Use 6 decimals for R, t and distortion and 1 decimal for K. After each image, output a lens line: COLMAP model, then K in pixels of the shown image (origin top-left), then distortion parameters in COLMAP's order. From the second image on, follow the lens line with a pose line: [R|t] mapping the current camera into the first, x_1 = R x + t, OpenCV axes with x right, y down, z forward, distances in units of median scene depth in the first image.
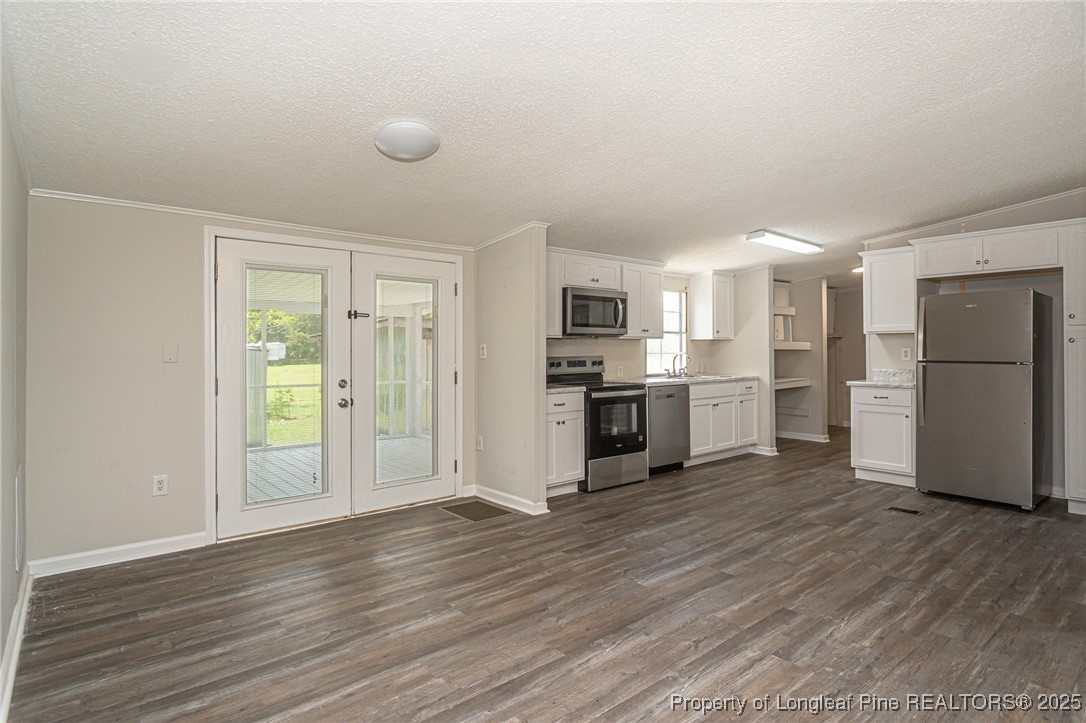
lens RADIAL K [[565.6, 0, 548.6], [0, 565.6, 347.0], [0, 0, 1]] dist [-0.015249, 0.006626]
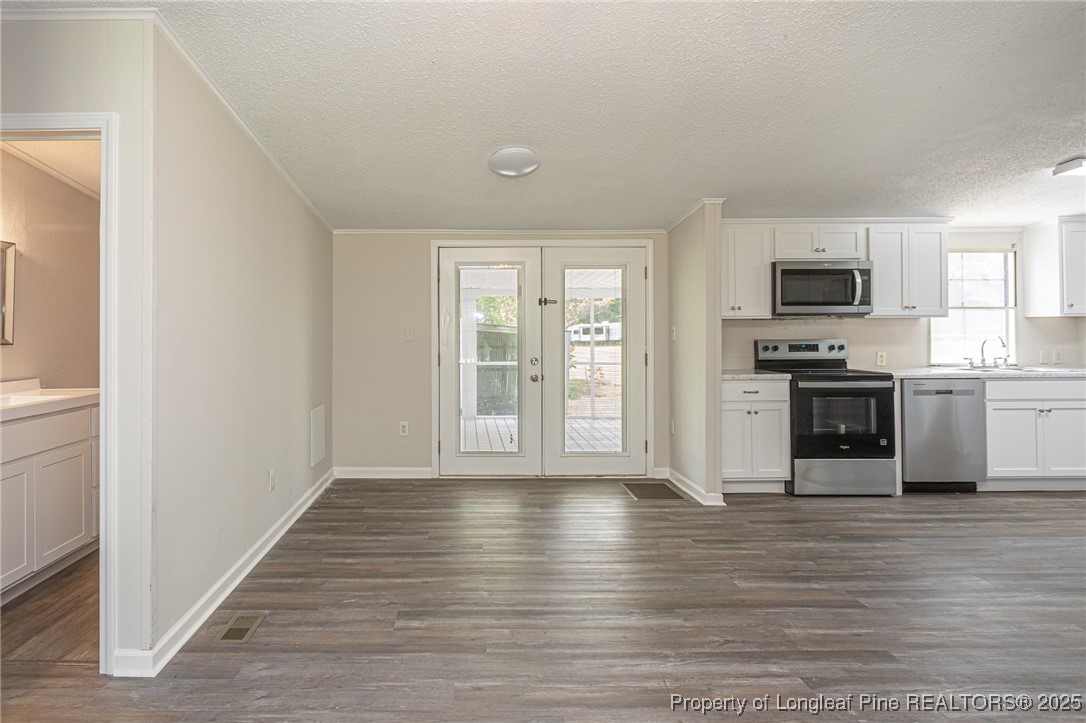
lens RADIAL K [[617.8, 0, 500.6], [0, 617.8, 333.1], [0, 0, 1]] dist [-0.003330, 0.001157]
pose [[0.772461, 0.002600, -0.635056, 0.321356], [0.004733, 0.999940, 0.009851, -0.005309], [0.635044, -0.010615, 0.772403, -0.024186]]
